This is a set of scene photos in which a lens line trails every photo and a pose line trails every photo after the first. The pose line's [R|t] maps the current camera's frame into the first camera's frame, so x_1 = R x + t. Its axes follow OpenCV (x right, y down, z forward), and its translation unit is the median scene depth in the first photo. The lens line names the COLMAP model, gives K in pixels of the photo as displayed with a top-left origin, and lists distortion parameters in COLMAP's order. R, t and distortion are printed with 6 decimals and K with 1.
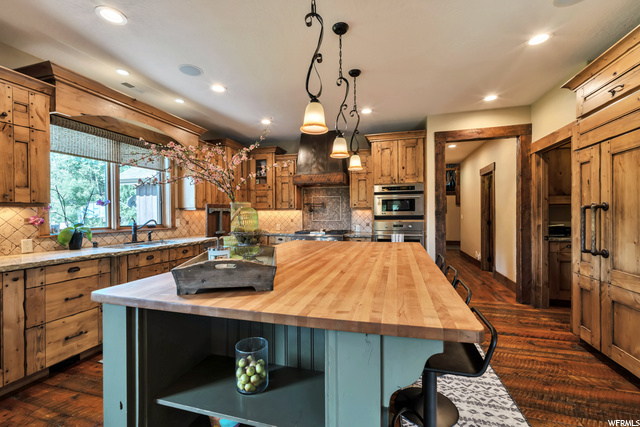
lens RADIAL K [[273.7, 0, 318.5], [0, 273.7, 215.1], [0, 0, 1]] dist [0.000399, -0.000019]
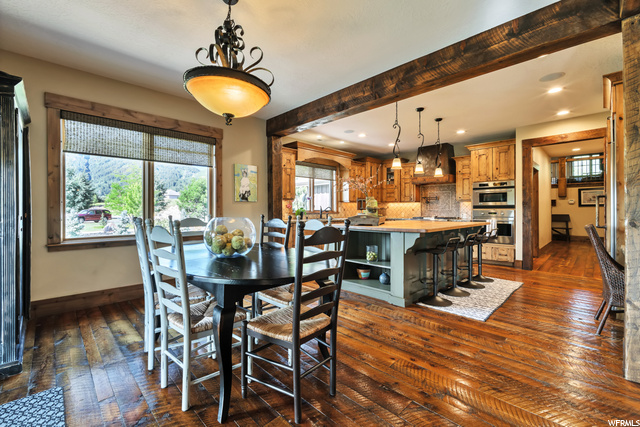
lens RADIAL K [[275.2, 0, 319.4], [0, 275.2, 210.6], [0, 0, 1]] dist [0.000207, 0.000001]
pose [[0.874120, 0.007164, -0.485657, 0.218945], [-0.006648, 0.999974, 0.002784, 0.030614], [0.485664, 0.000795, 0.874145, -0.584050]]
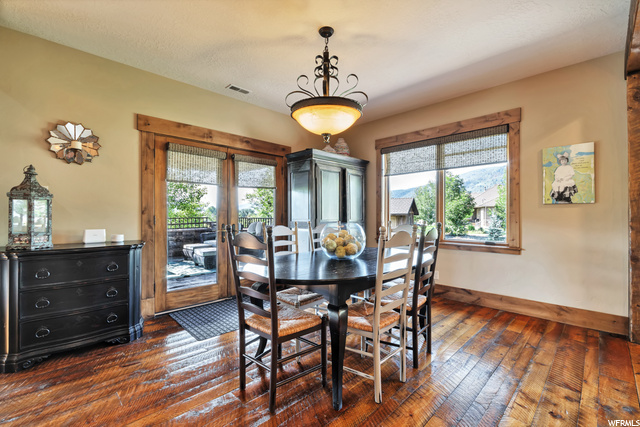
lens RADIAL K [[283.2, 0, 320.0], [0, 283.2, 213.5], [0, 0, 1]] dist [0.000470, 0.000029]
pose [[-0.484589, 0.002706, -0.874738, 0.719478], [-0.001199, 0.999992, 0.003758, 0.001763], [0.874741, 0.002870, -0.484582, 1.674547]]
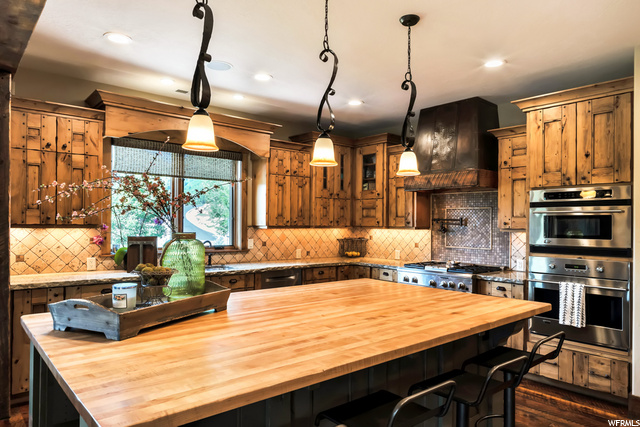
lens RADIAL K [[425.7, 0, 319.4], [0, 425.7, 220.5], [0, 0, 1]] dist [-0.001398, -0.001258]
pose [[0.840377, 0.011331, -0.541884, 0.337939], [-0.018366, 0.999803, -0.007577, -0.035275], [0.541692, 0.016320, 0.840419, 0.055622]]
